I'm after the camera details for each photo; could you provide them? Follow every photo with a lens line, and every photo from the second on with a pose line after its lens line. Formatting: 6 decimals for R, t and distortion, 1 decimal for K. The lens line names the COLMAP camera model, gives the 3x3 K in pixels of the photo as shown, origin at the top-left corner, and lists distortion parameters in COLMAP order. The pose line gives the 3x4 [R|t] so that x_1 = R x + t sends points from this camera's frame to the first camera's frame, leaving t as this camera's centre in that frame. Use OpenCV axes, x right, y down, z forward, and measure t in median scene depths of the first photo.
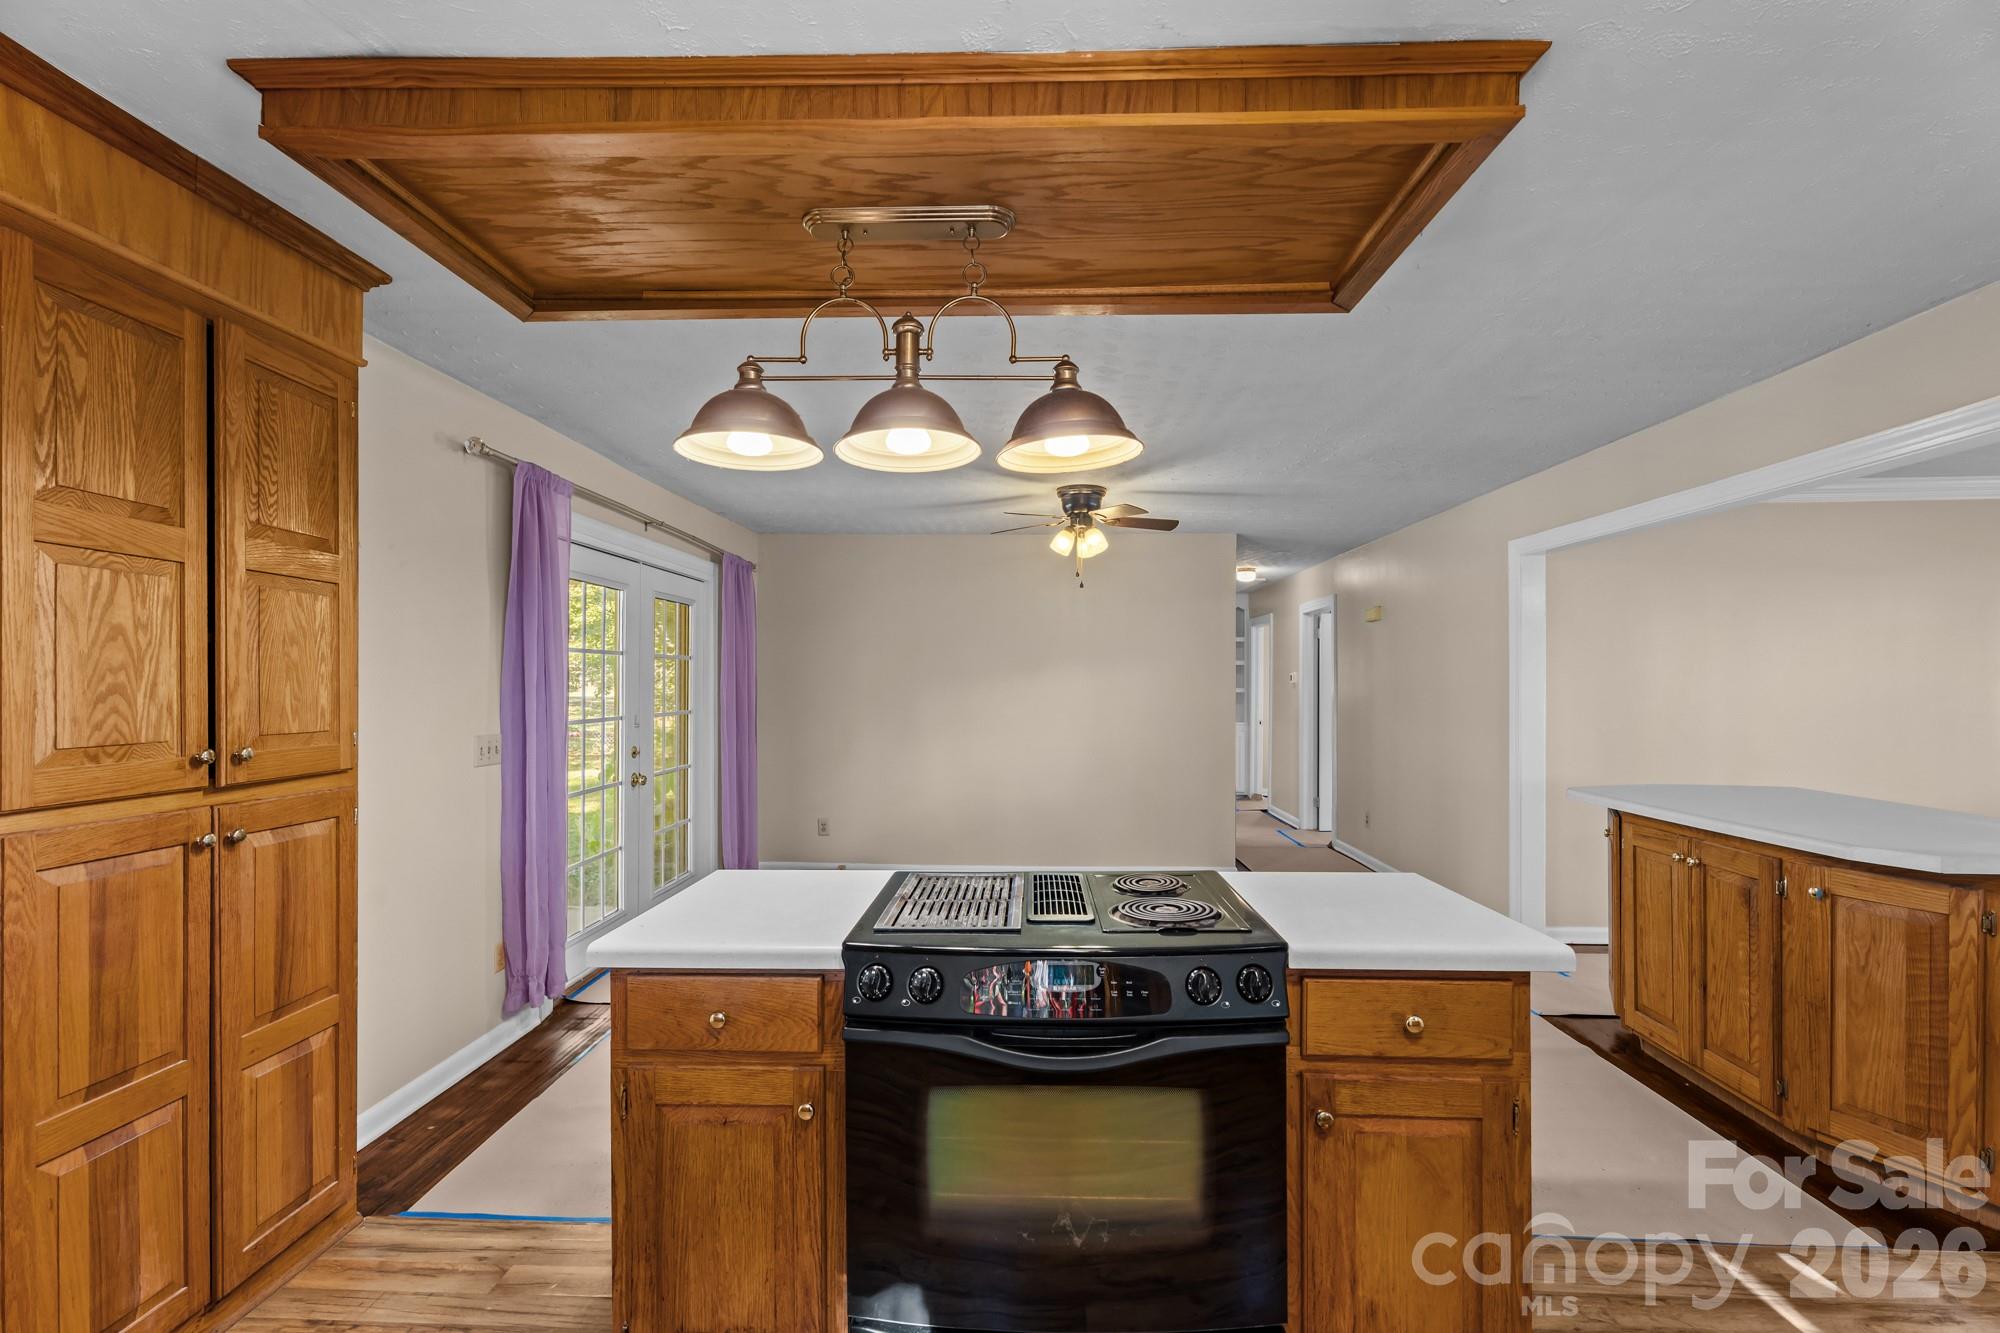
lens RADIAL K [[889.2, 0, 1005.2], [0, 889.2, 684.4], [0, 0, 1]] dist [0.001660, -0.000786]
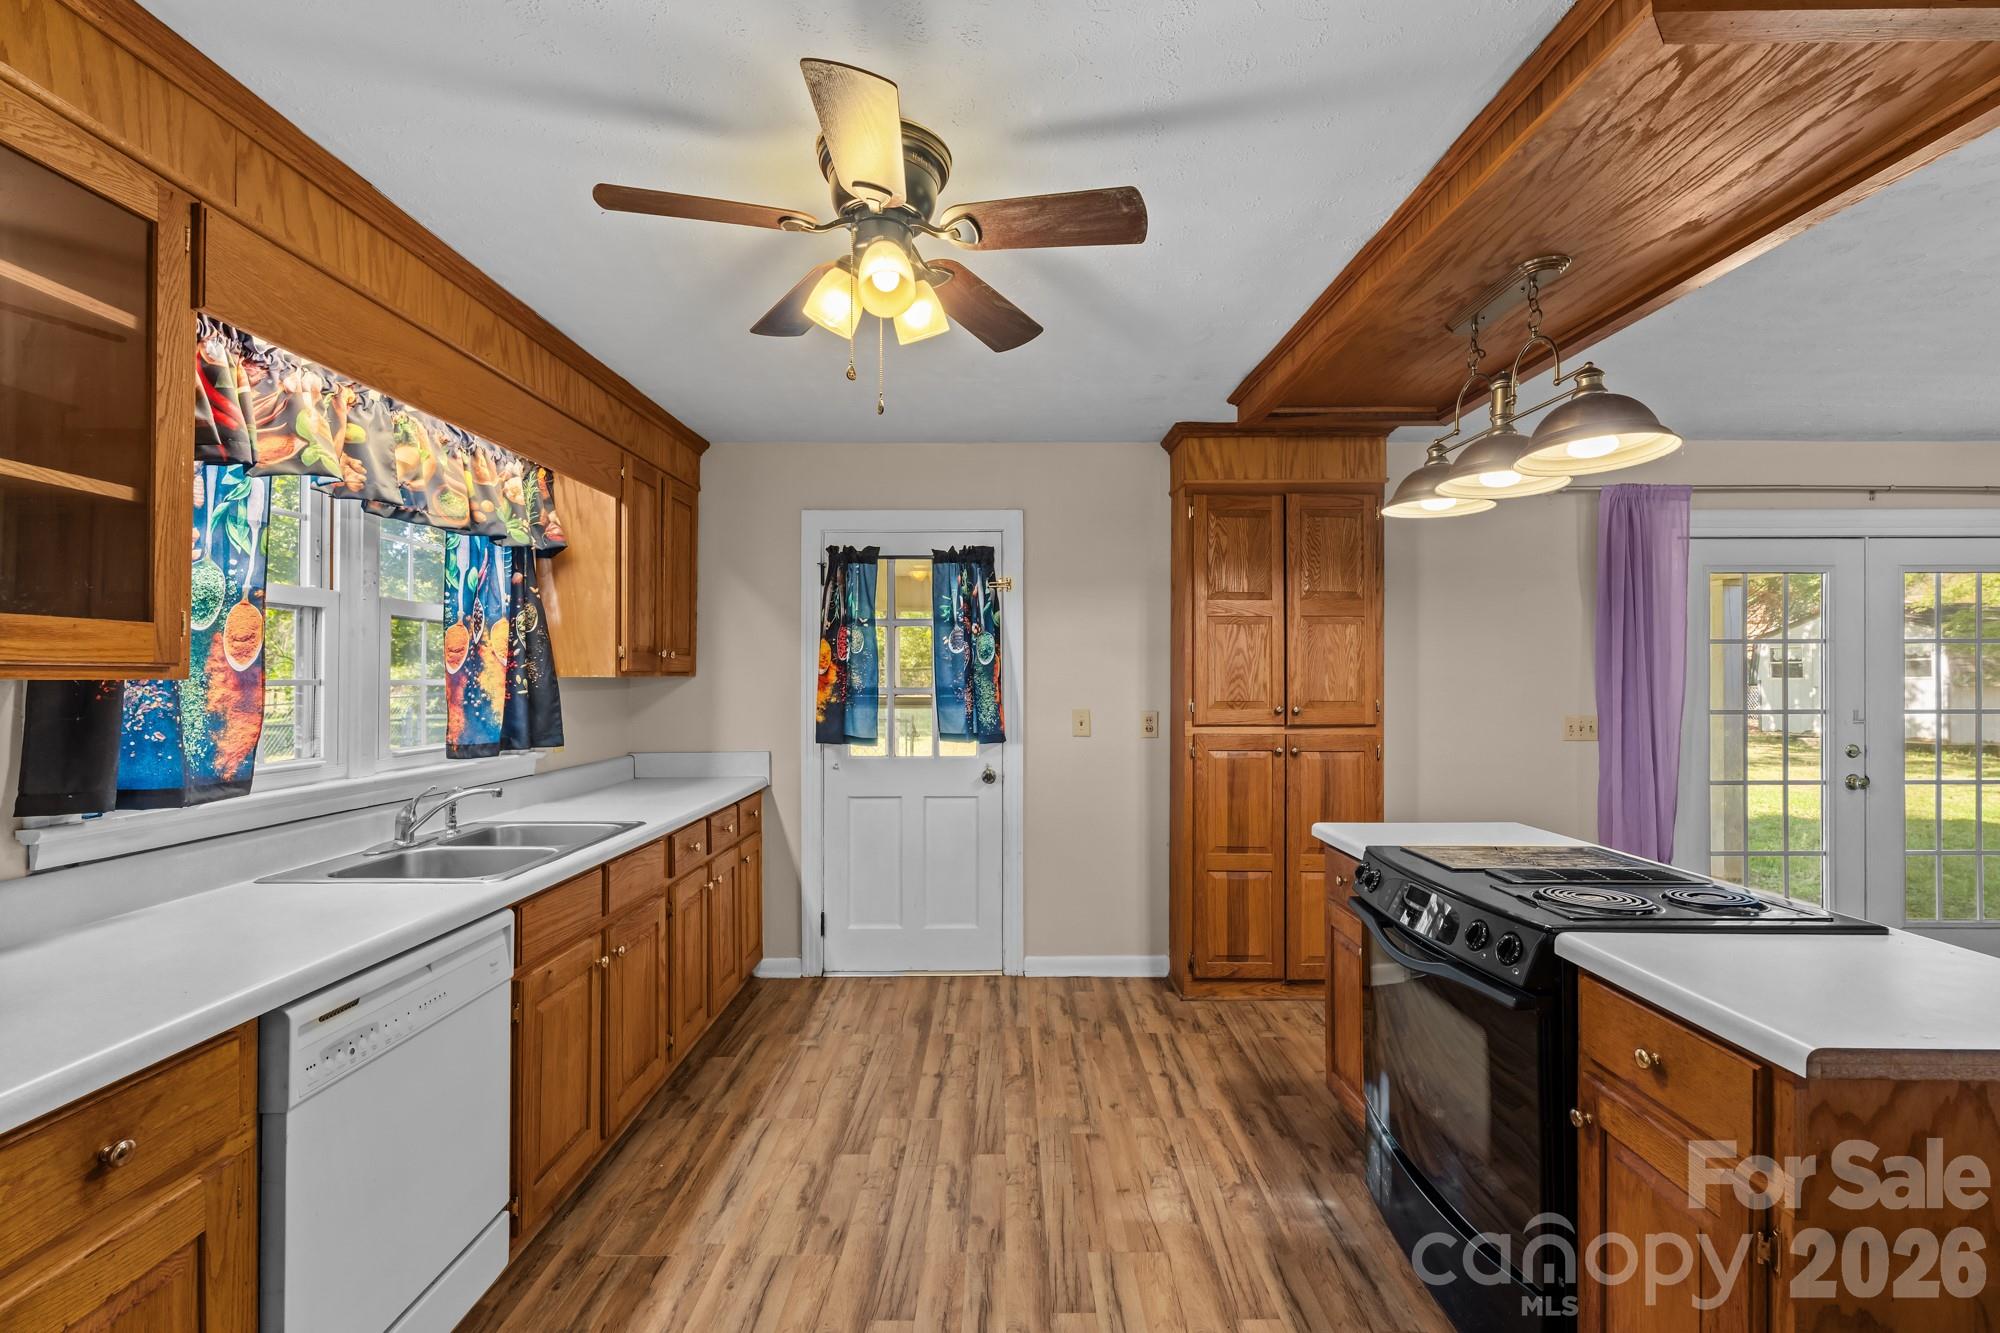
lens RADIAL K [[889.2, 0, 998.7], [0, 889.2, 664.1], [0, 0, 1]] dist [0.001660, -0.000786]
pose [[0.034714, -0.009940, -0.999348, 1.003255], [-0.002340, 0.999947, -0.010028, -0.002020], [0.999395, 0.002686, 0.034689, 0.249041]]
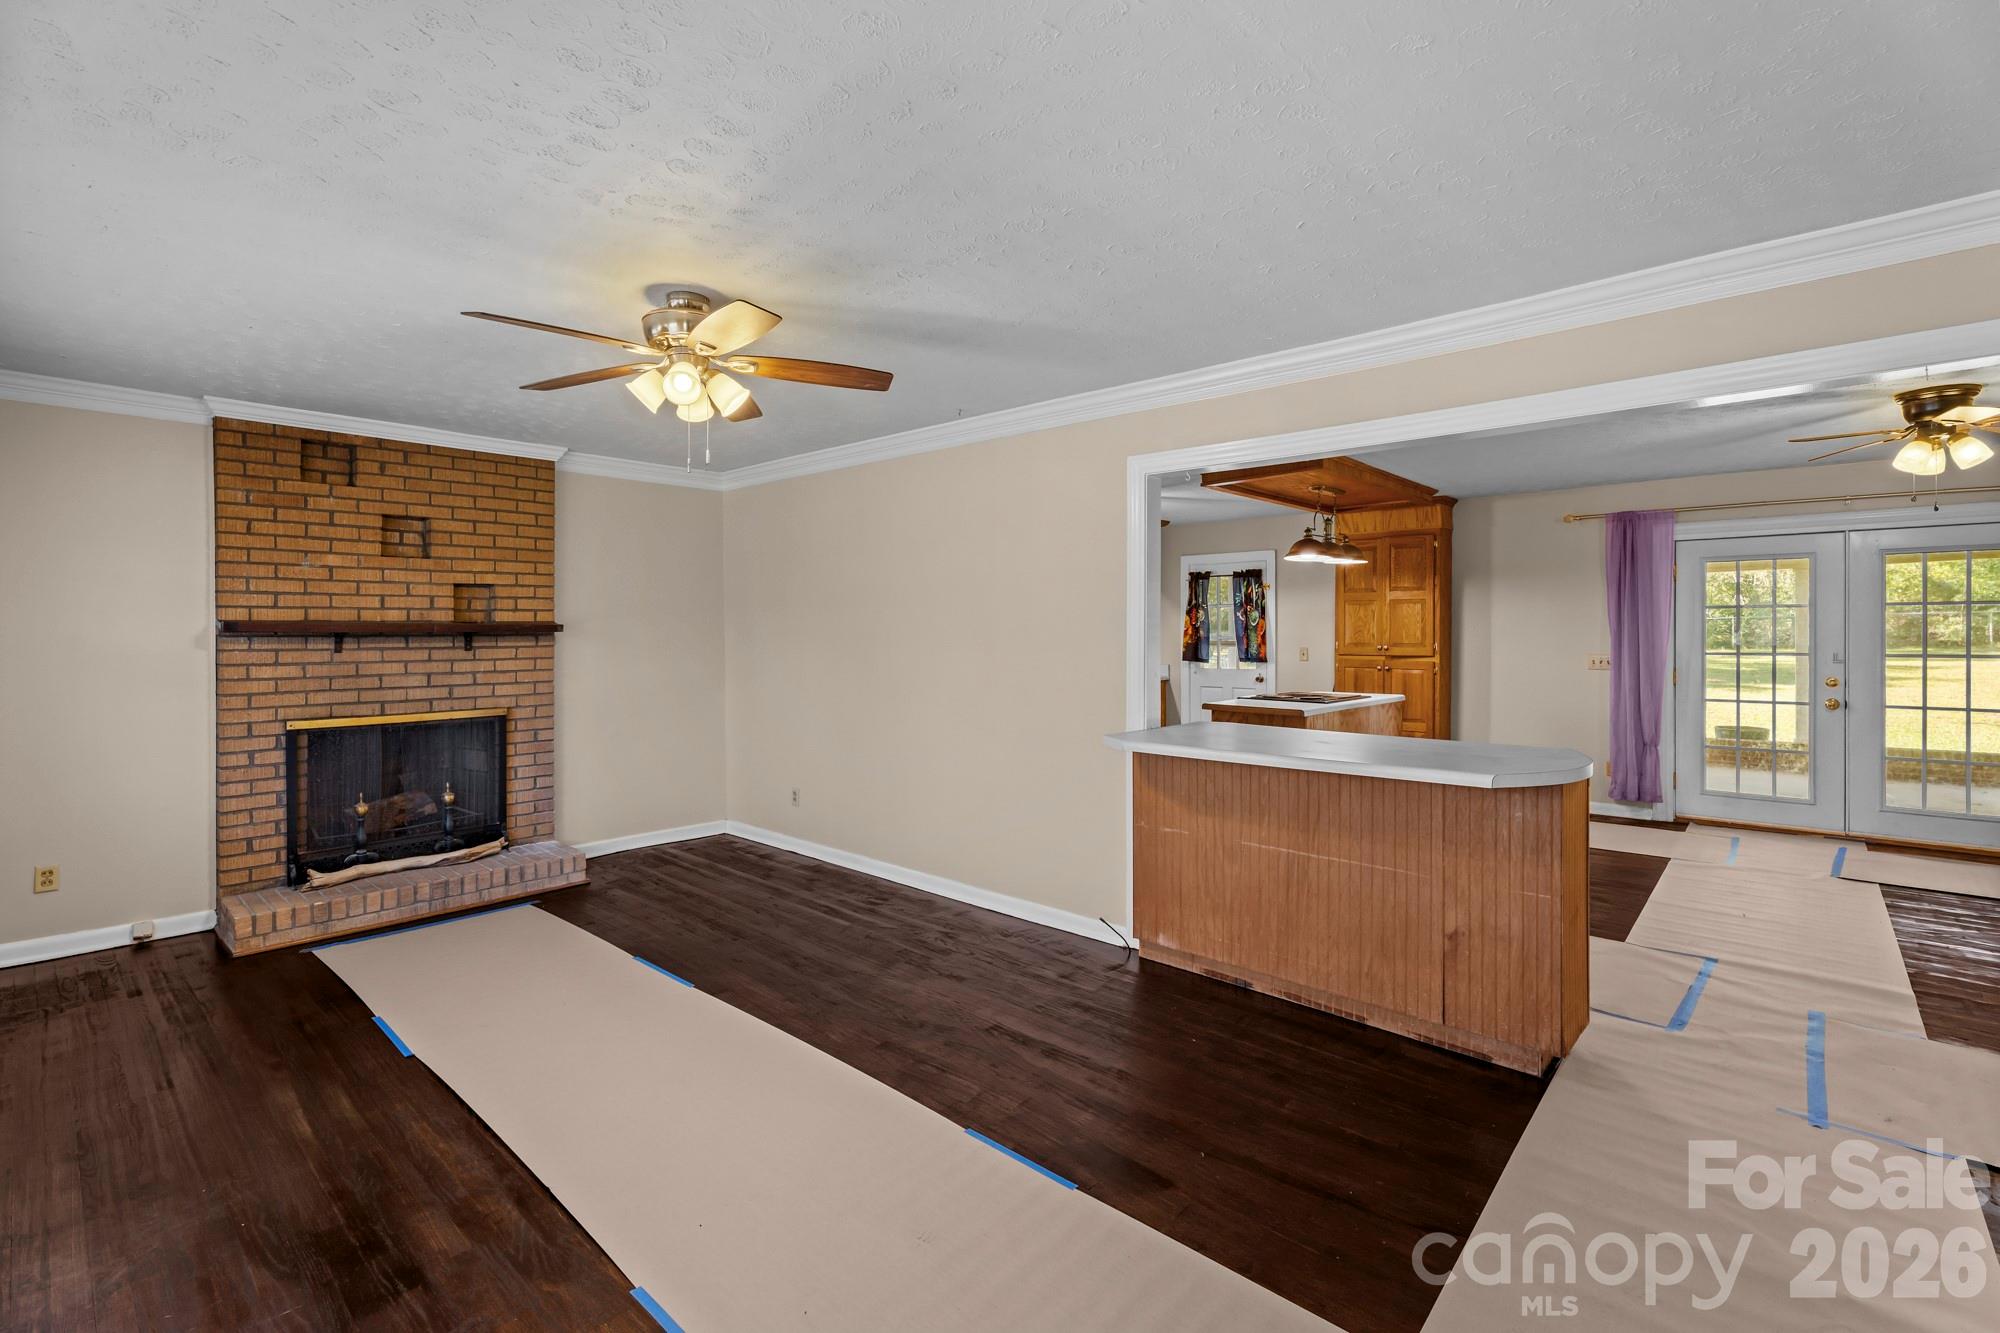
lens RADIAL K [[889.2, 0, 997.5], [0, 889.2, 633.2], [0, 0, 1]] dist [0.001660, -0.000786]
pose [[-0.649346, 0.003074, -0.760487, 2.954283], [0.000489, 0.999993, 0.003624, 0.000172], [0.760493, 0.001982, -0.649343, 2.050790]]
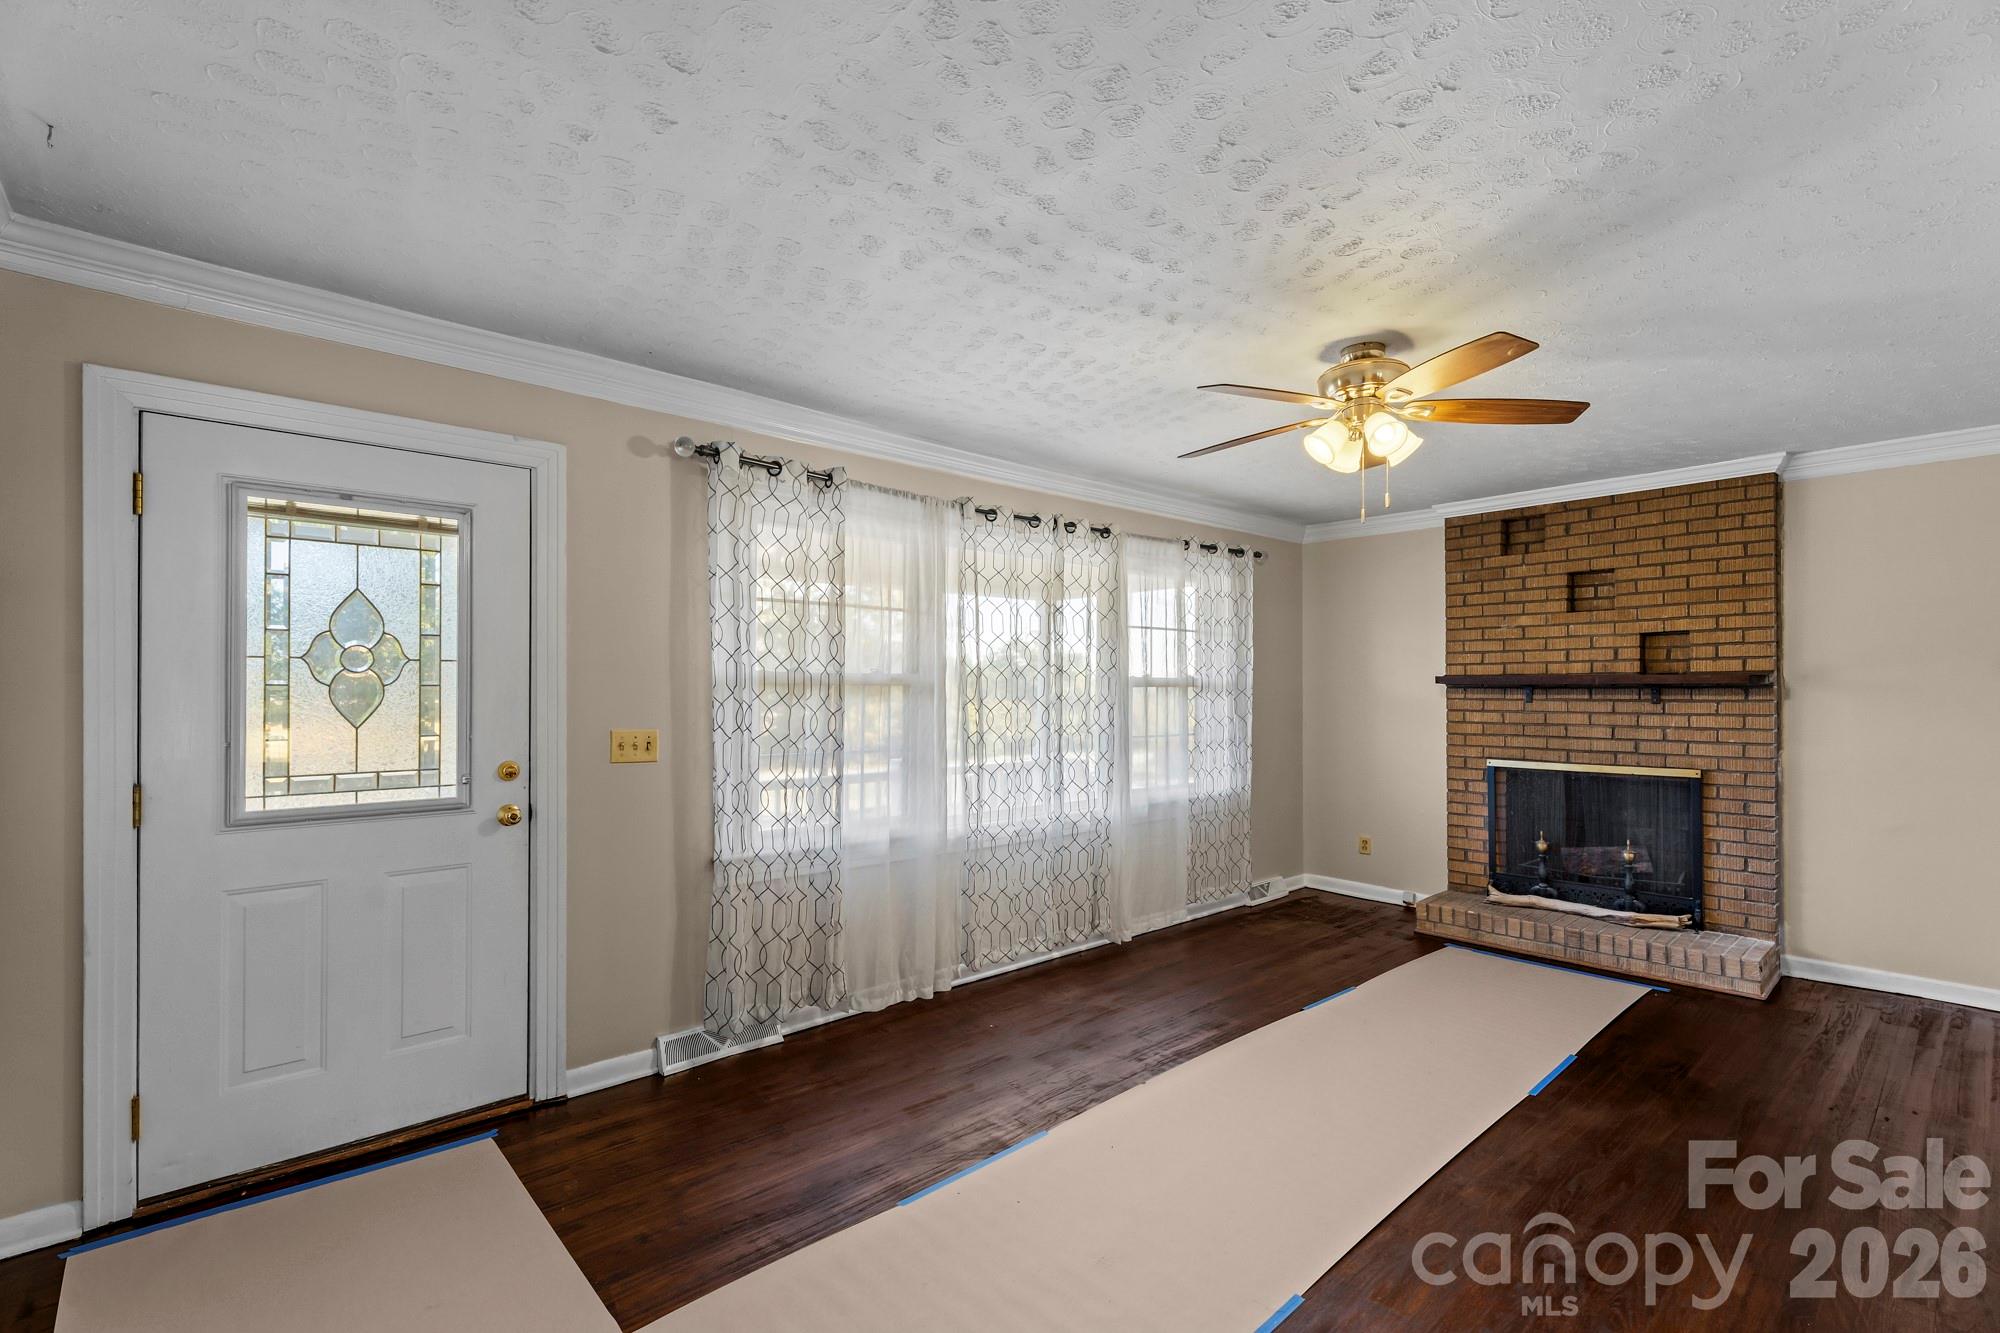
lens RADIAL K [[889.2, 0, 996.0], [0, 889.2, 679.7], [0, 0, 1]] dist [0.001660, -0.000786]
pose [[-0.695768, 0.007273, 0.718230, 1.635999], [0.002326, 0.999966, -0.007872, 0.008174], [-0.718263, -0.003806, -0.695762, 2.157008]]
